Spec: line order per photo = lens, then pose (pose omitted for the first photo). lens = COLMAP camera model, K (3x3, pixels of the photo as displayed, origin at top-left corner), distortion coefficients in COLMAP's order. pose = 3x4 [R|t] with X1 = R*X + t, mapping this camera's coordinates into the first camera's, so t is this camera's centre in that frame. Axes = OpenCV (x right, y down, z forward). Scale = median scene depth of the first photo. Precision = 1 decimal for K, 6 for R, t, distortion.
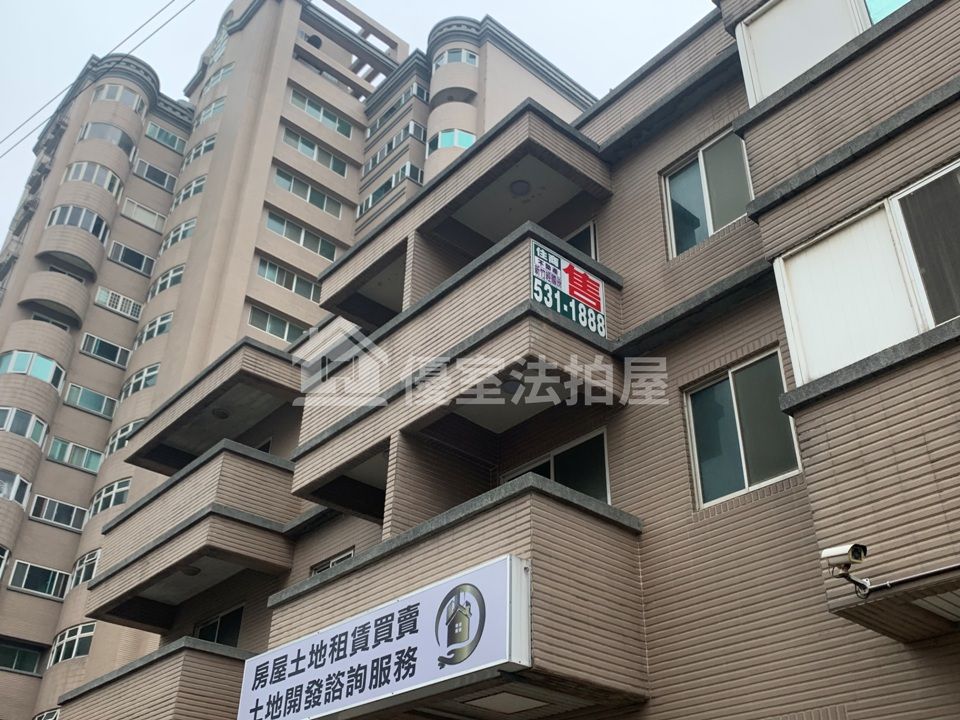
lens RADIAL K [[946.8, 0, 480.0], [0, 946.8, 360.0], [0, 0, 1]] dist [0.011686, -0.035531]
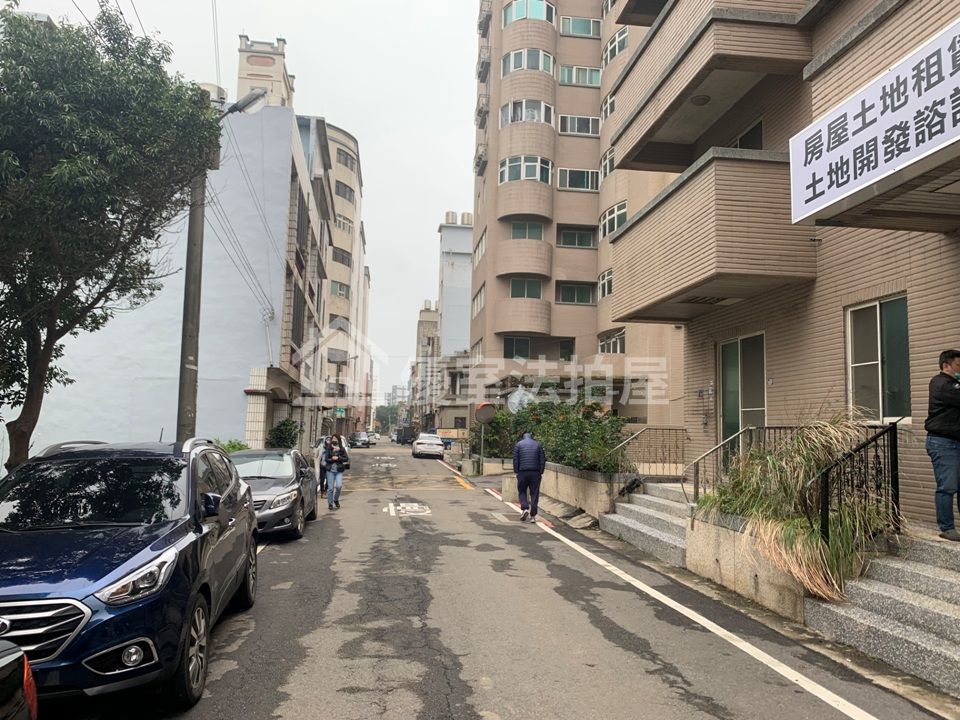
lens RADIAL K [[726.1, 0, 466.5], [0, 726.1, 353.8], [0, 0, 1]] dist [0.016053, -0.033513]
pose [[0.819530, -0.055231, -0.570368, -0.132050], [0.303965, 0.885671, 0.350987, 0.183915], [0.485773, -0.461016, 0.742623, 0.280174]]
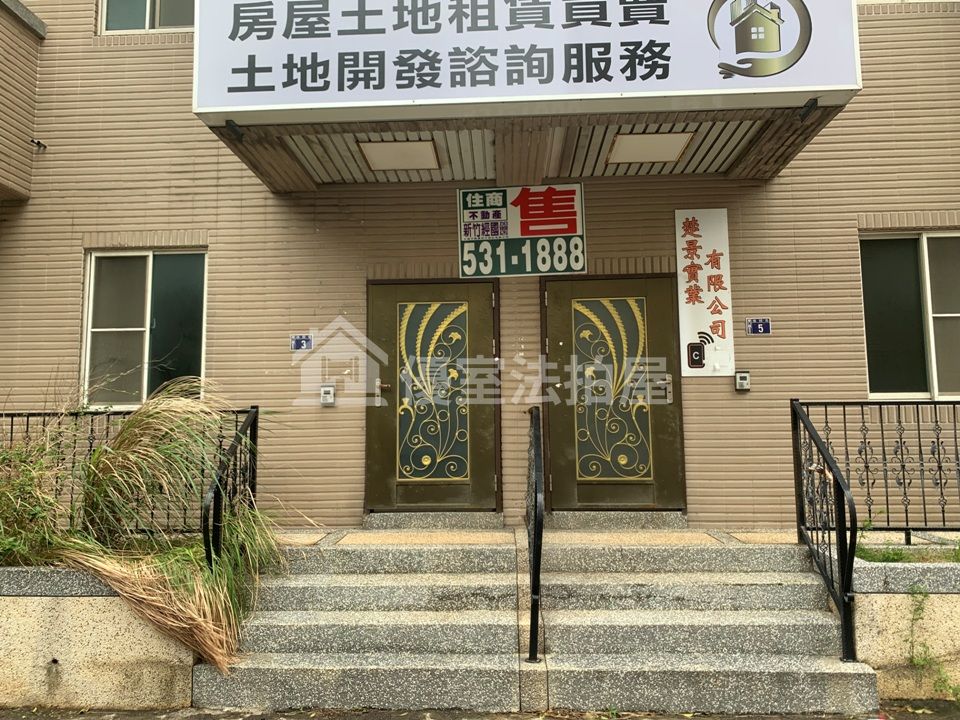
lens RADIAL K [[726.1, 0, 466.5], [0, 726.1, 353.8], [0, 0, 1]] dist [0.016053, -0.033513]
pose [[0.698650, 0.051993, 0.713572, -0.508295], [-0.373960, 0.876811, 0.302252, 0.358959], [-0.609953, -0.478016, 0.632027, 0.551791]]
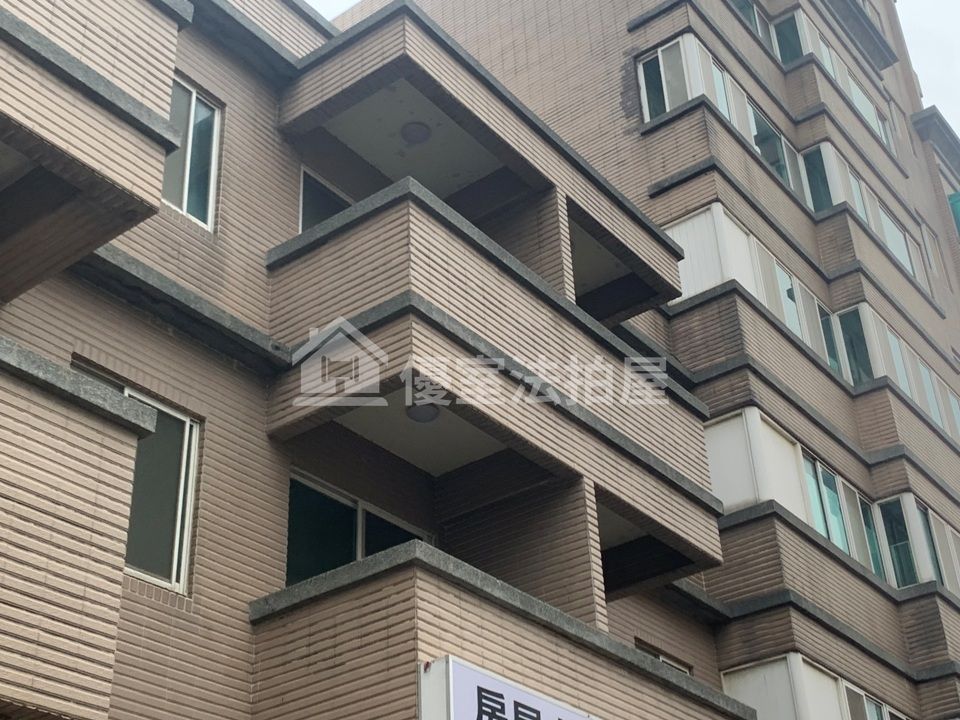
lens RADIAL K [[1392.6, 0, 480.0], [0, 1392.6, 360.0], [0, 0, 1]] dist [0.010234, 0.022779]
pose [[-0.209731, 0.505314, 0.837061, -1.124763], [-0.508602, 0.674782, -0.534783, 0.698651], [-0.835067, -0.537891, 0.115481, 1.119717]]
